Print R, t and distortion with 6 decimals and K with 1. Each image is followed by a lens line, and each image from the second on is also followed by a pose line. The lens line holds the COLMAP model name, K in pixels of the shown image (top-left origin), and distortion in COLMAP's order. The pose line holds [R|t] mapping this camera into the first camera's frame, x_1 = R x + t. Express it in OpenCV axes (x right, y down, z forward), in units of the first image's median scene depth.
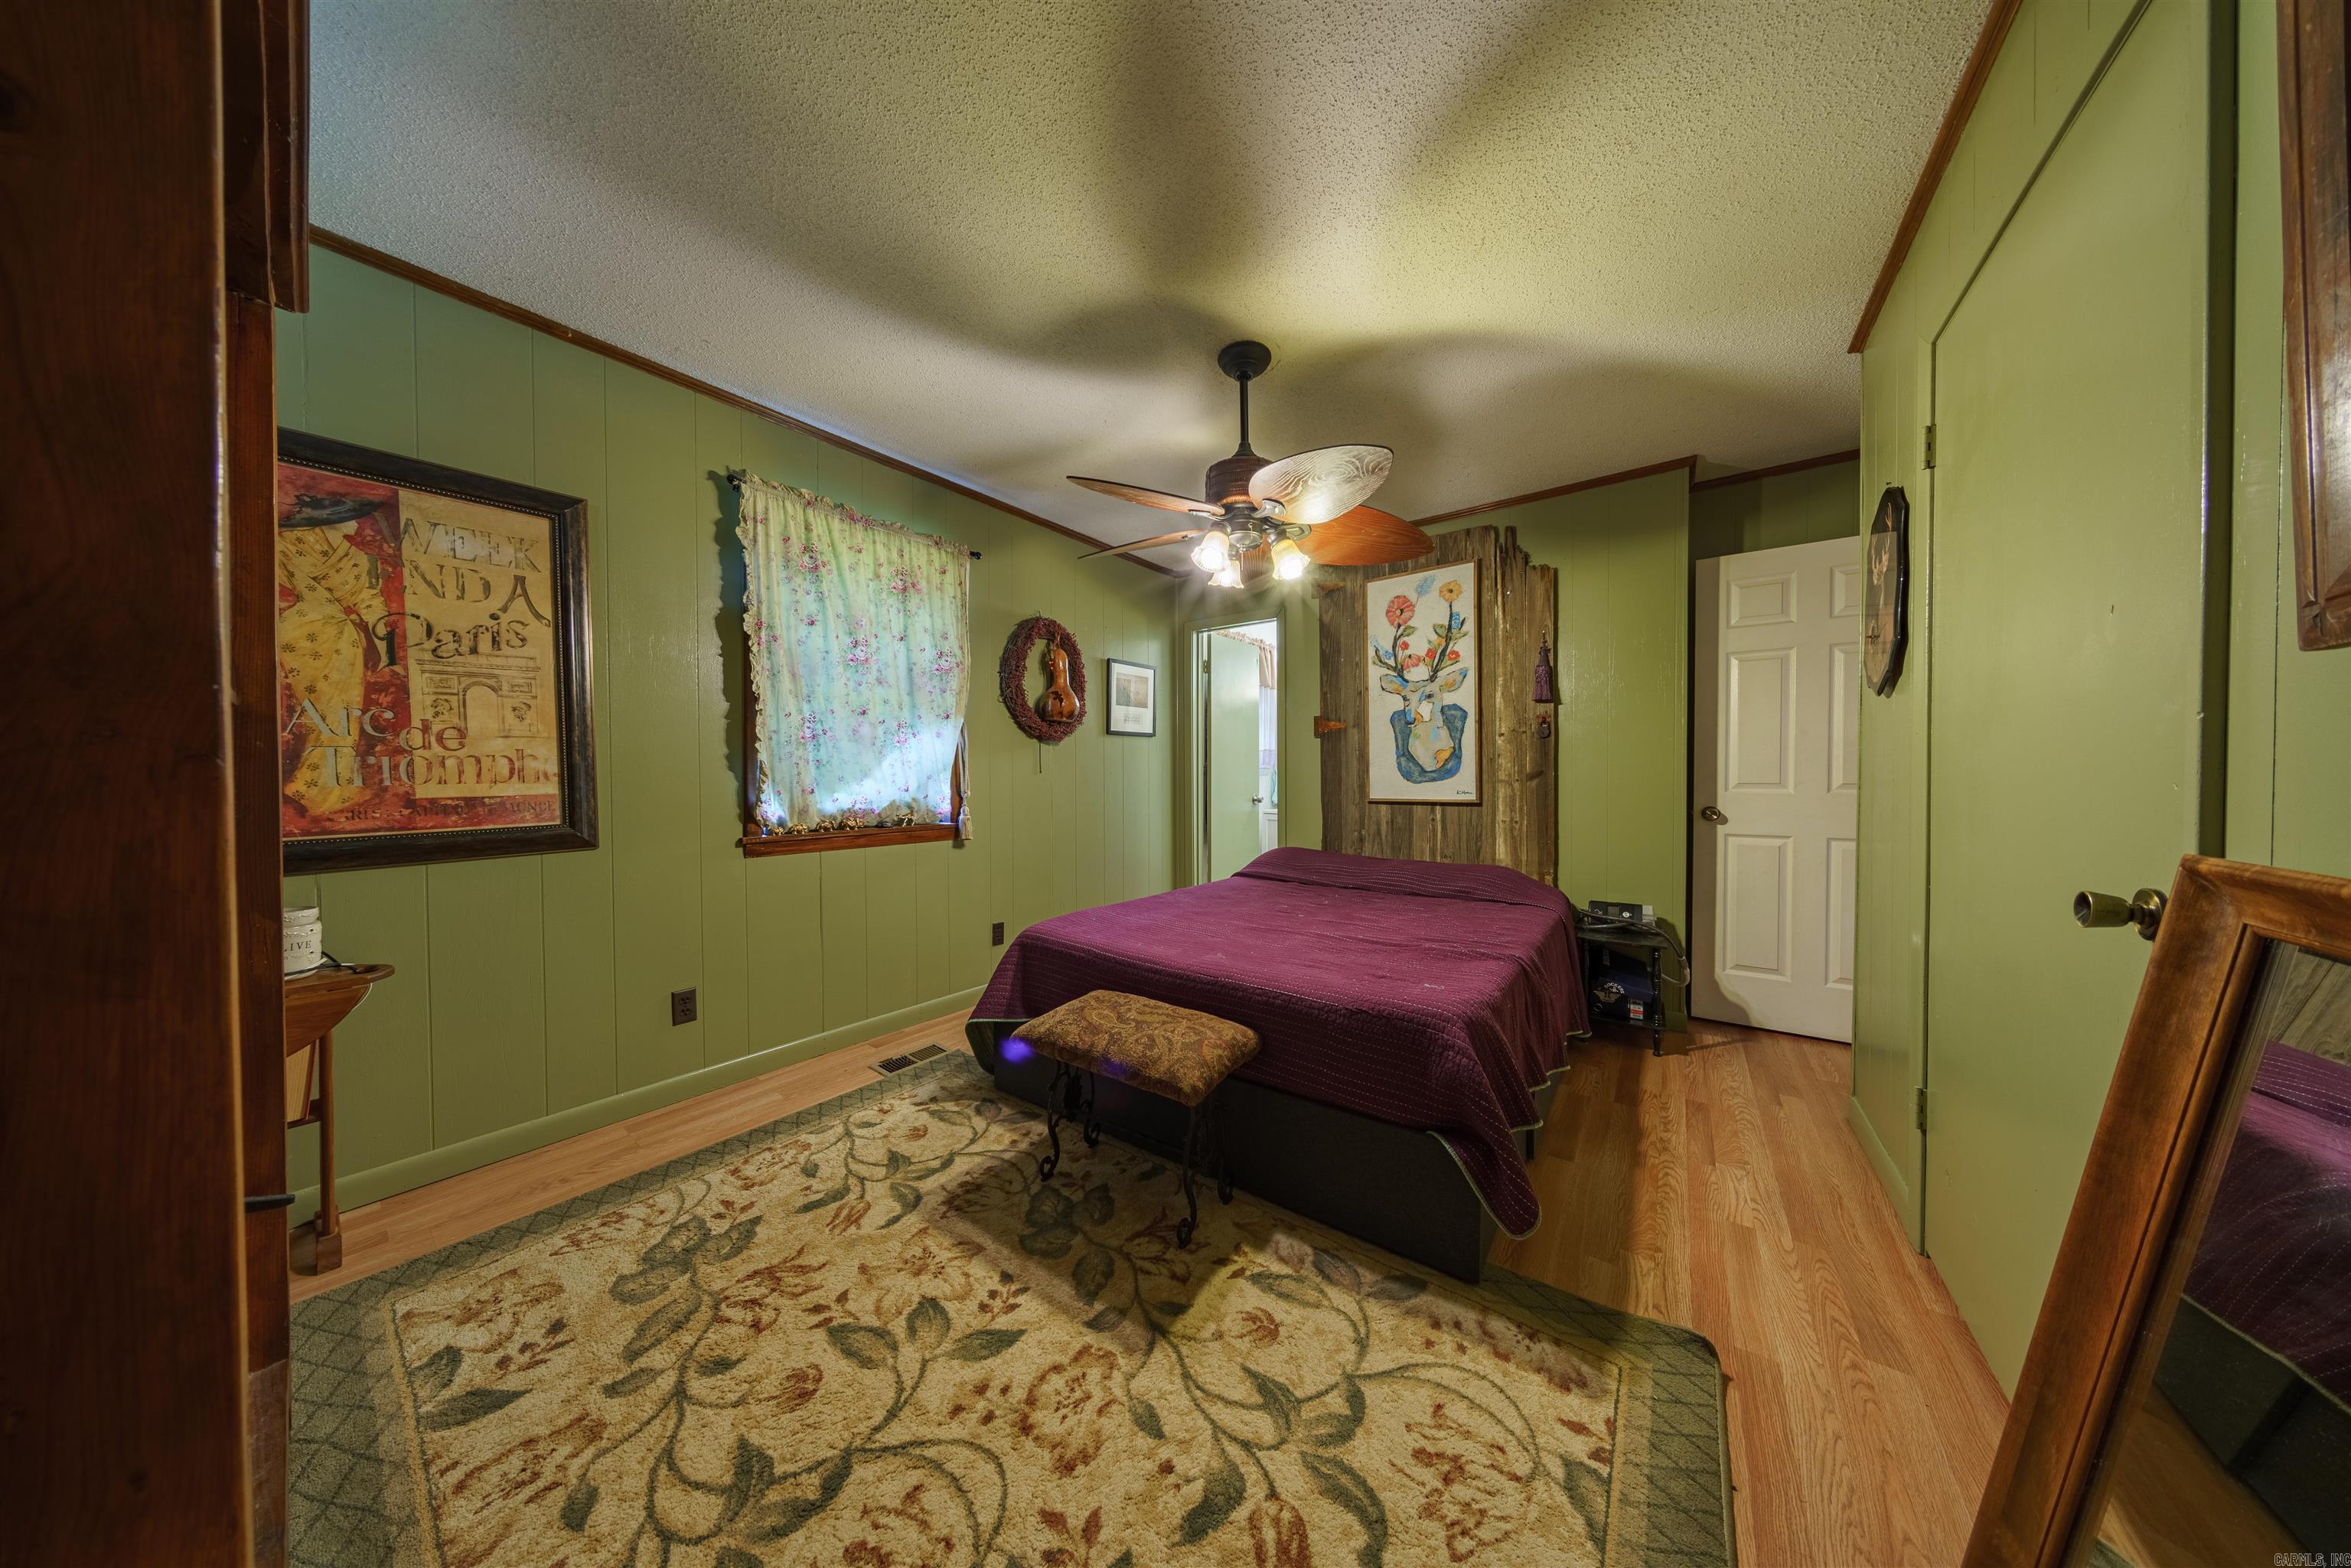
lens RADIAL K [[692.6, 0, 1157.5], [0, 692.6, 780.9], [0, 0, 1]] dist [-0.005310, 0.000984]
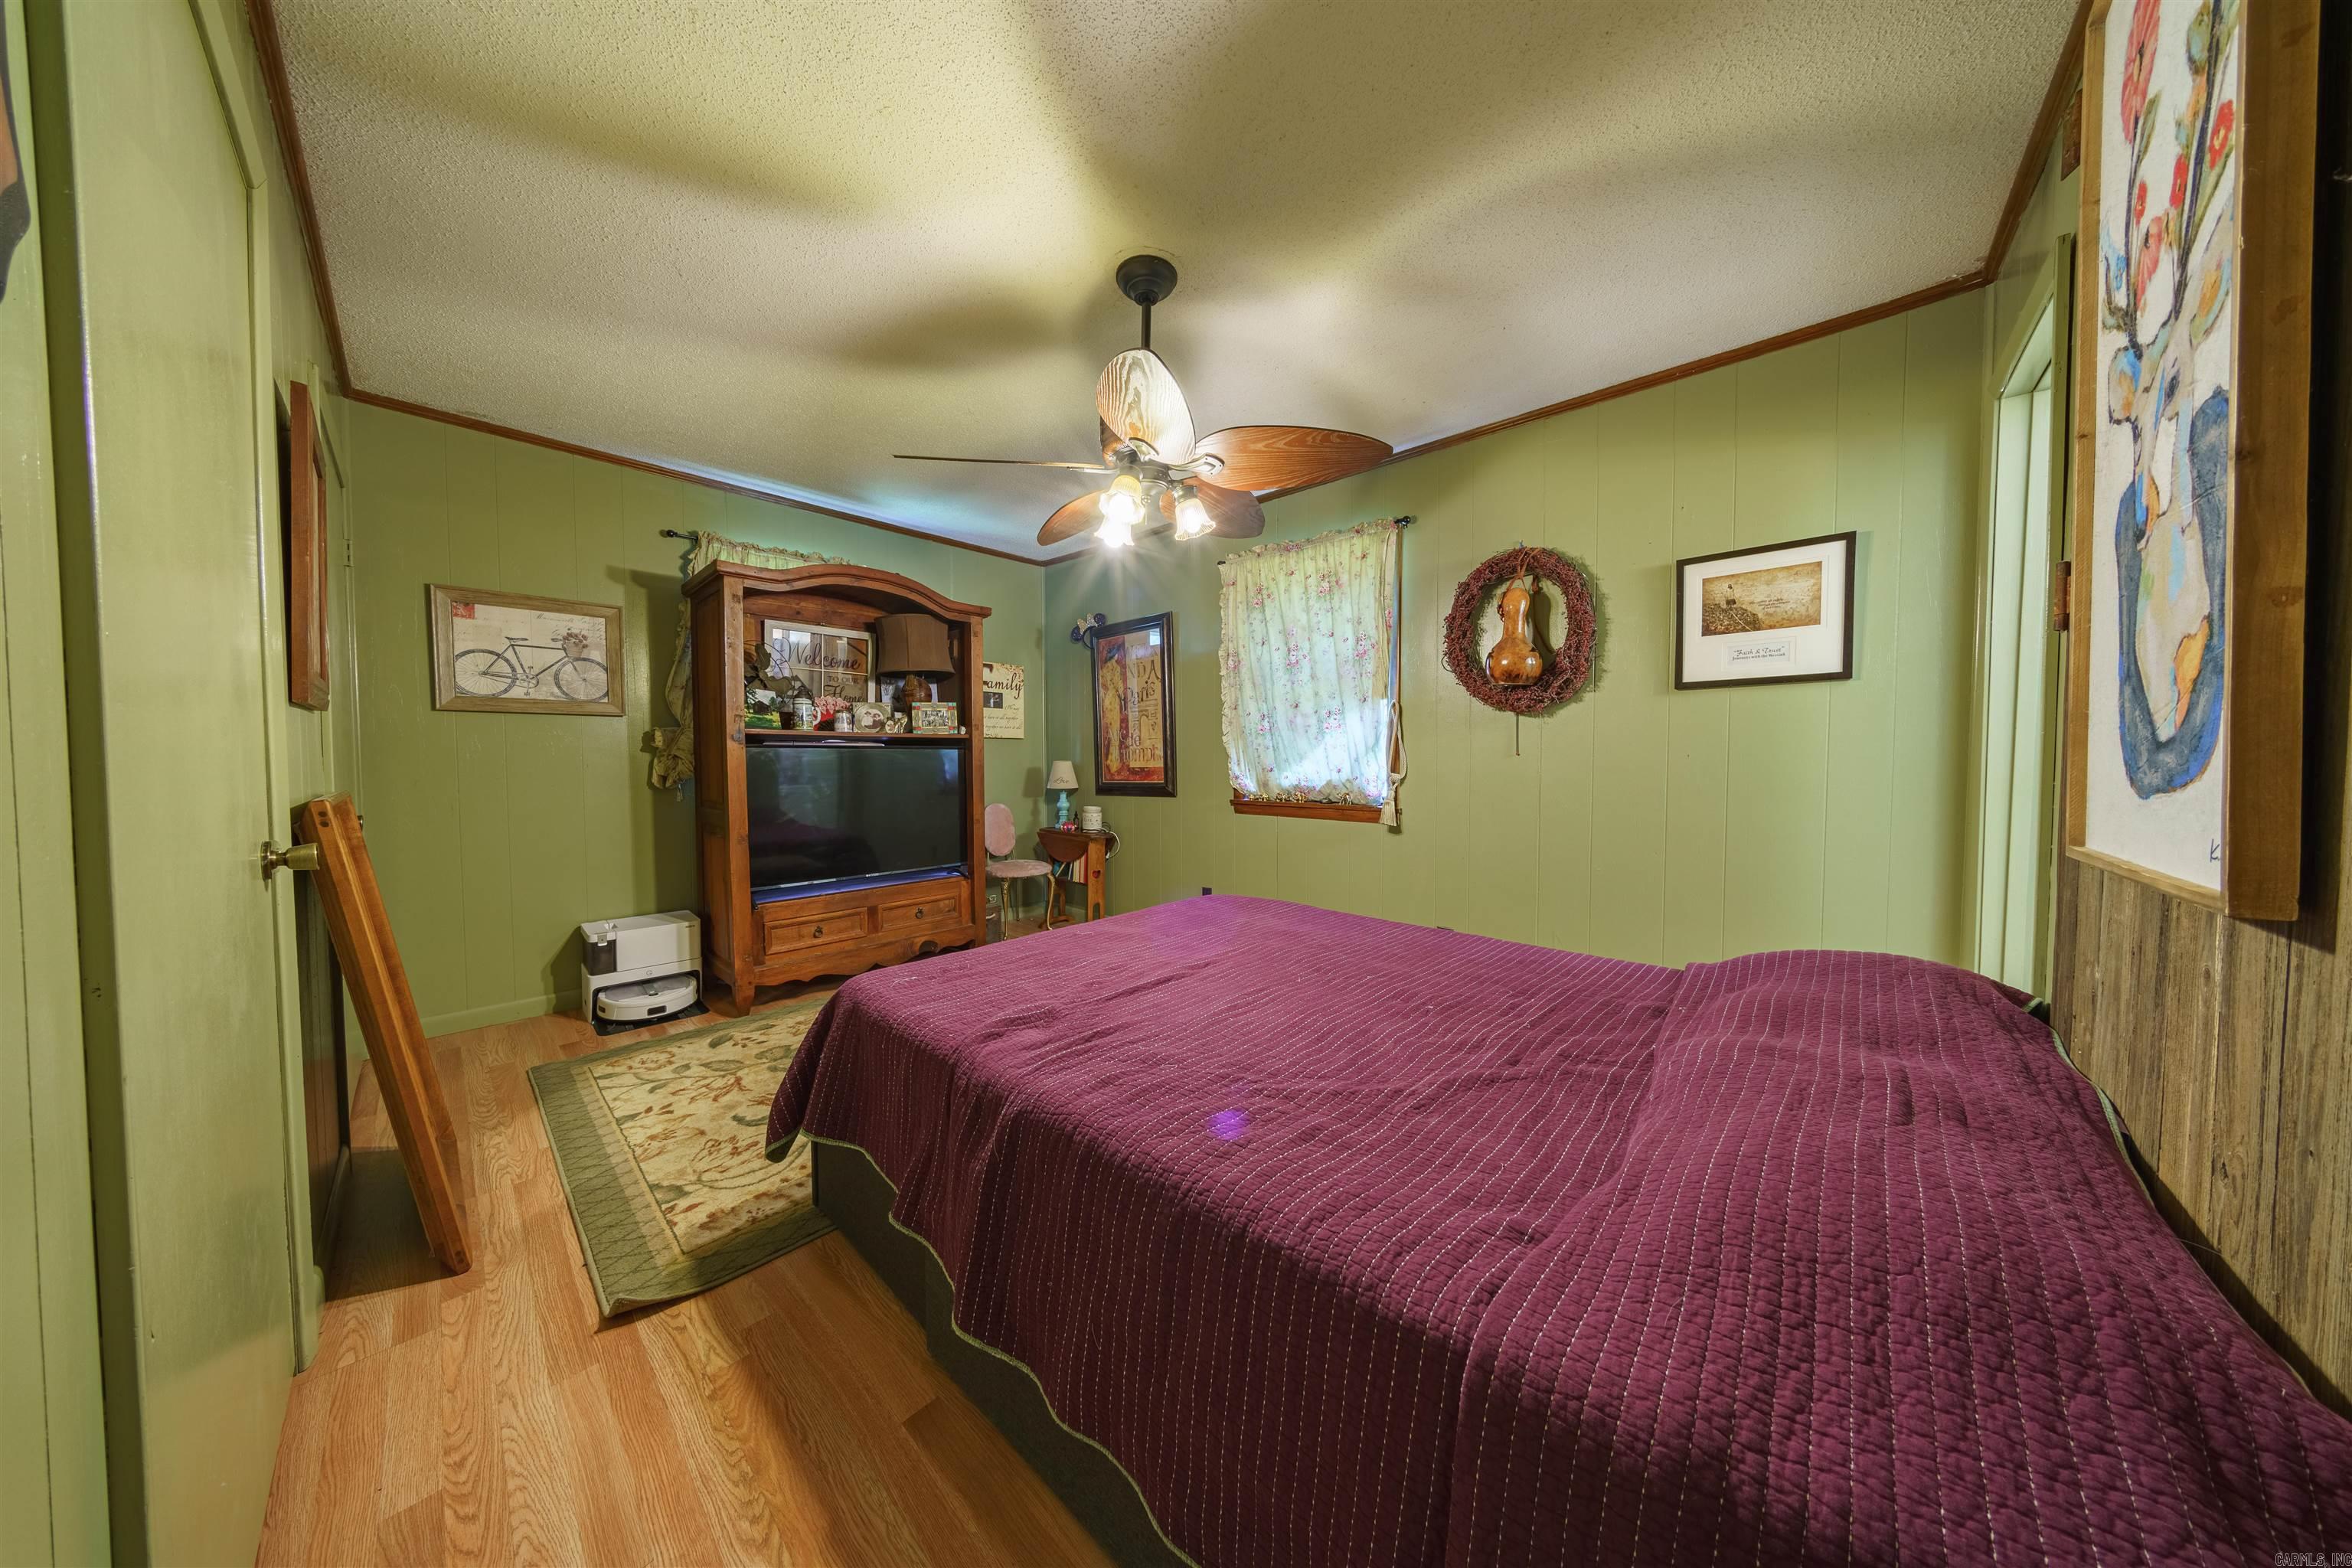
lens RADIAL K [[692.9, 0, 1159.6], [0, 692.9, 779.8], [0, 0, 1]] dist [-0.005310, 0.000984]
pose [[-0.118371, 0.030341, -0.992506, 0.917023], [-0.013019, 0.999400, 0.032105, -0.006605], [0.992884, 0.016721, -0.117905, 1.028264]]
